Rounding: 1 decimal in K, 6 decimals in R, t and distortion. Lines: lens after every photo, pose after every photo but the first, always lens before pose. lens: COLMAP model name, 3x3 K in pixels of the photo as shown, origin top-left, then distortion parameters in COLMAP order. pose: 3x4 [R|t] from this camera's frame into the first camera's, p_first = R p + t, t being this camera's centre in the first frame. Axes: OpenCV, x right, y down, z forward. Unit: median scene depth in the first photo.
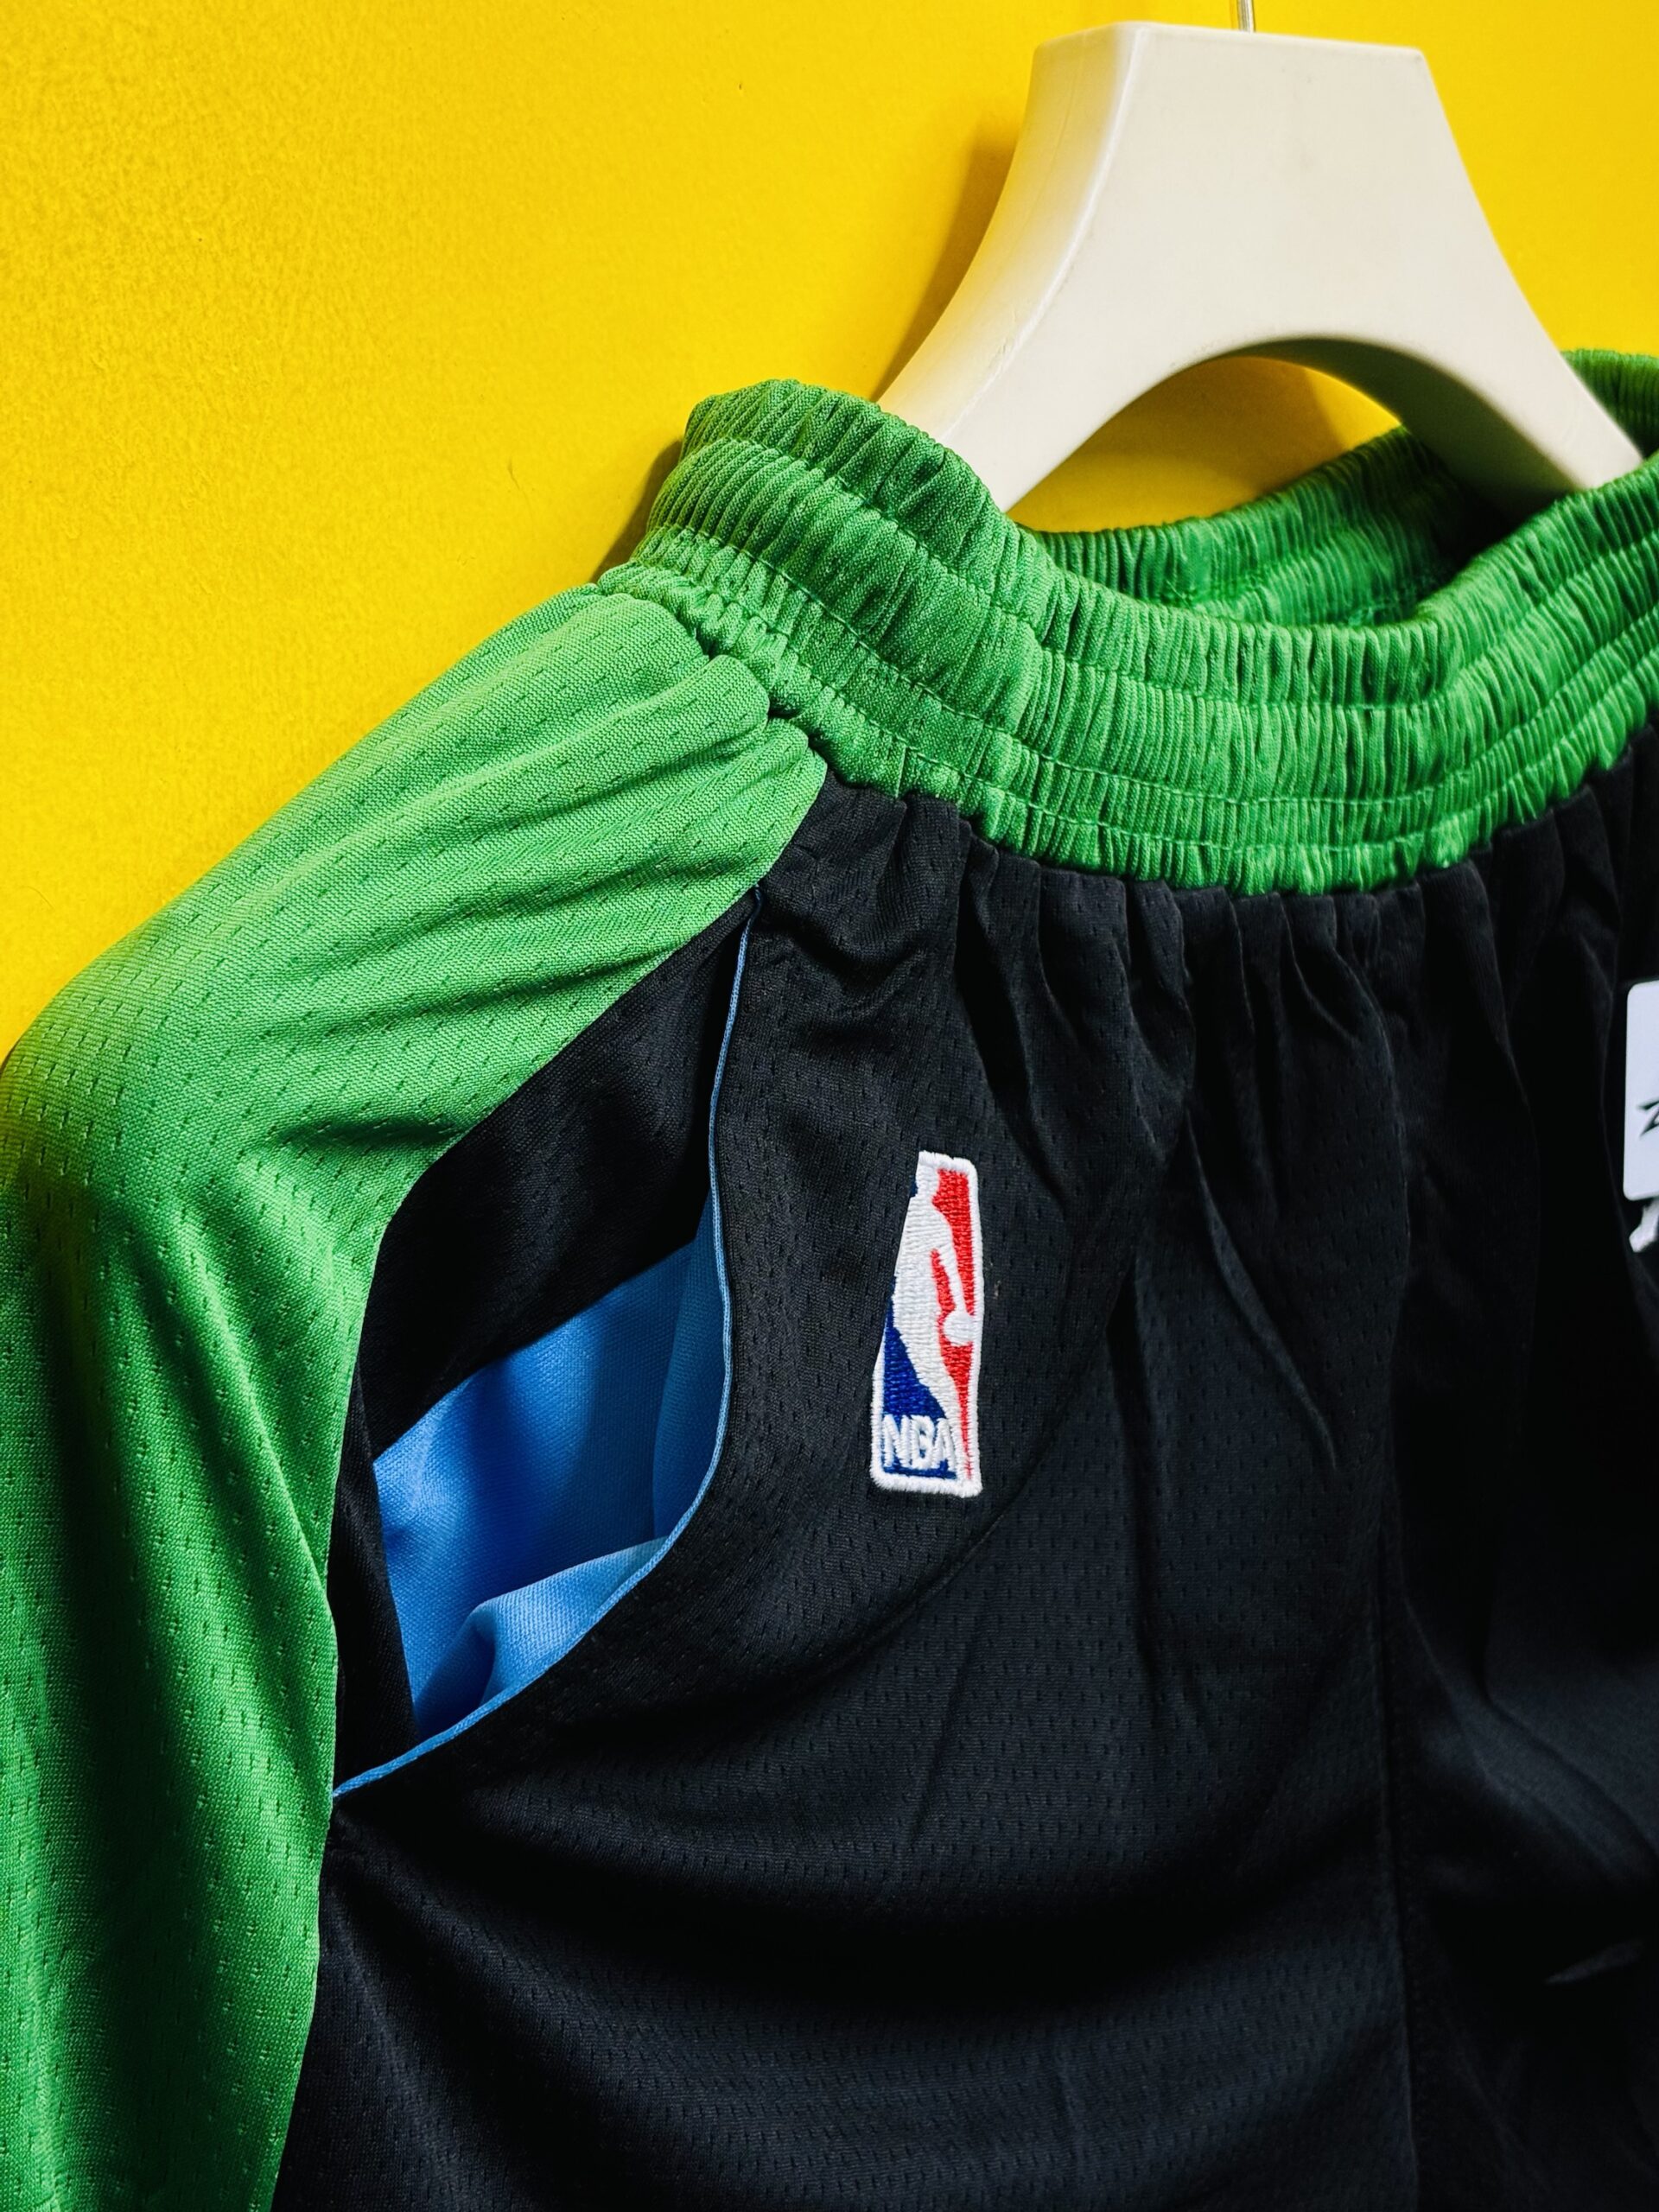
lens RADIAL K [[3317.1, 0, 881.8], [0, 3317.1, 1053.6], [0, 0, 1]] dist [0.220798, 0.000000]
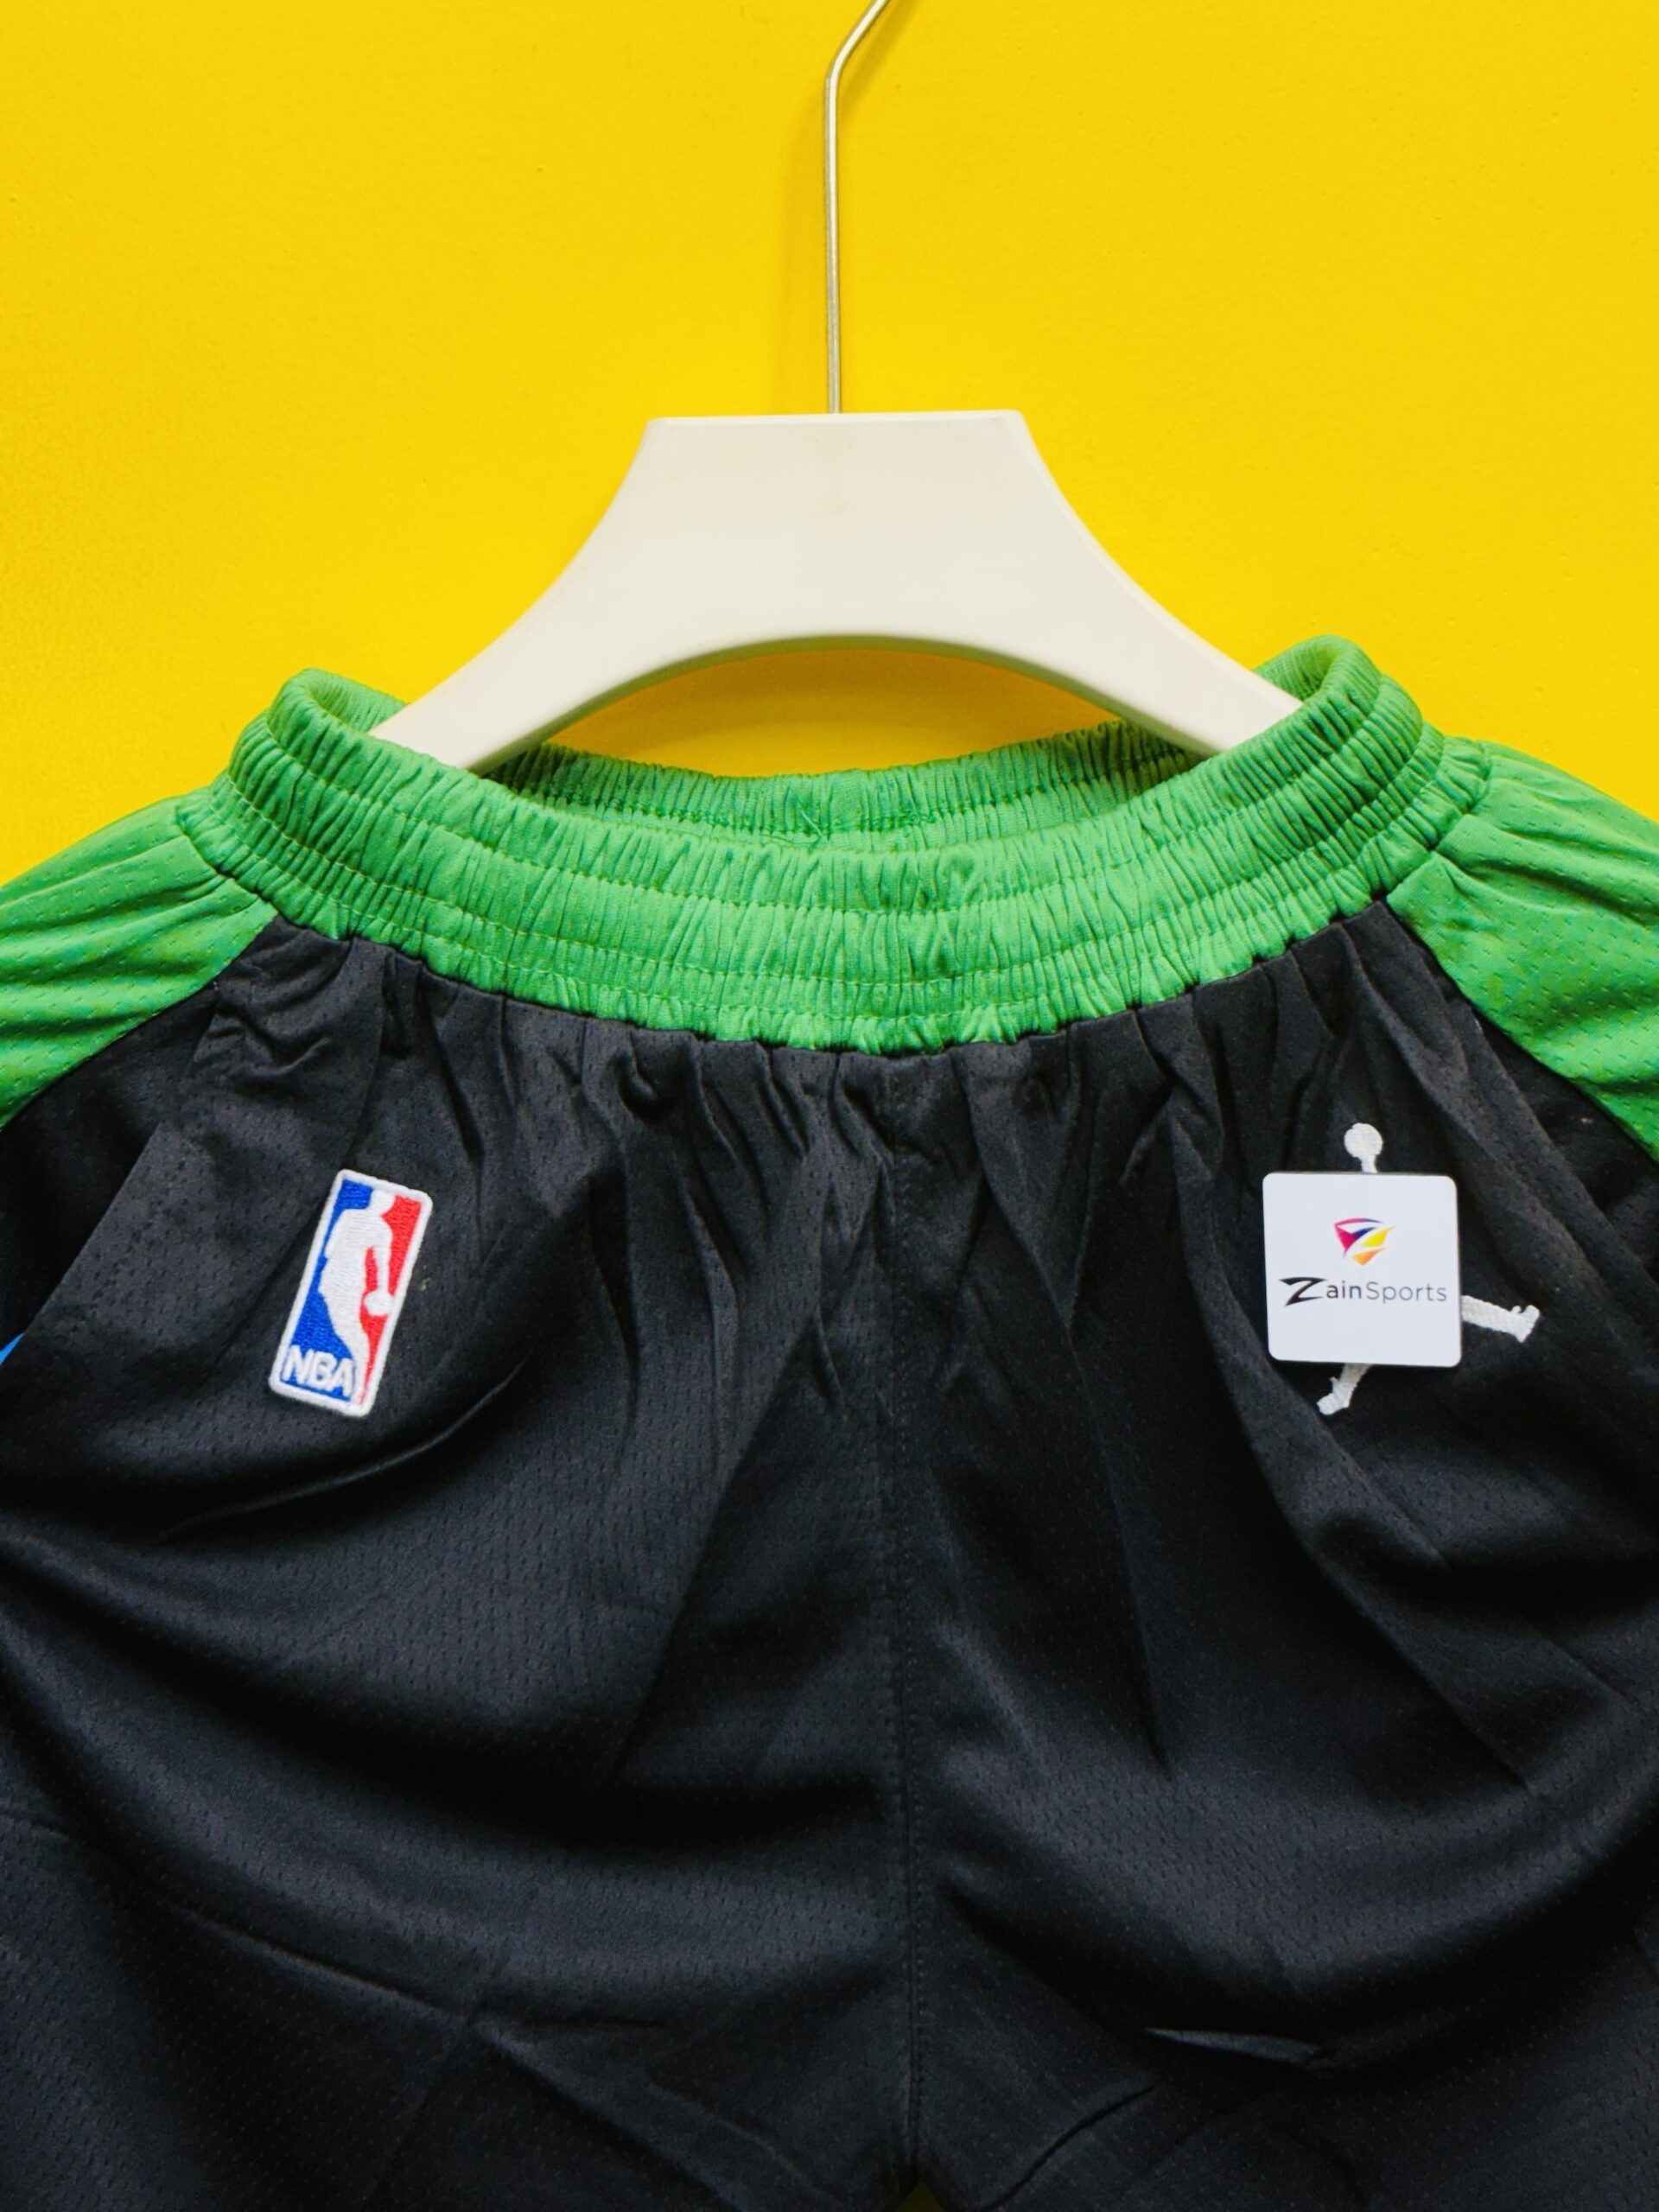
lens RADIAL K [[3317.1, 0, 832.4], [0, 3317.1, 1081.4], [0, 0, 1]] dist [0.220798, 0.000000]
pose [[0.696628, 0.069324, -0.714075, 1.207490], [-0.135030, 0.990202, -0.035599, 0.011252], [0.704610, 0.121221, 0.699164, 0.102050]]
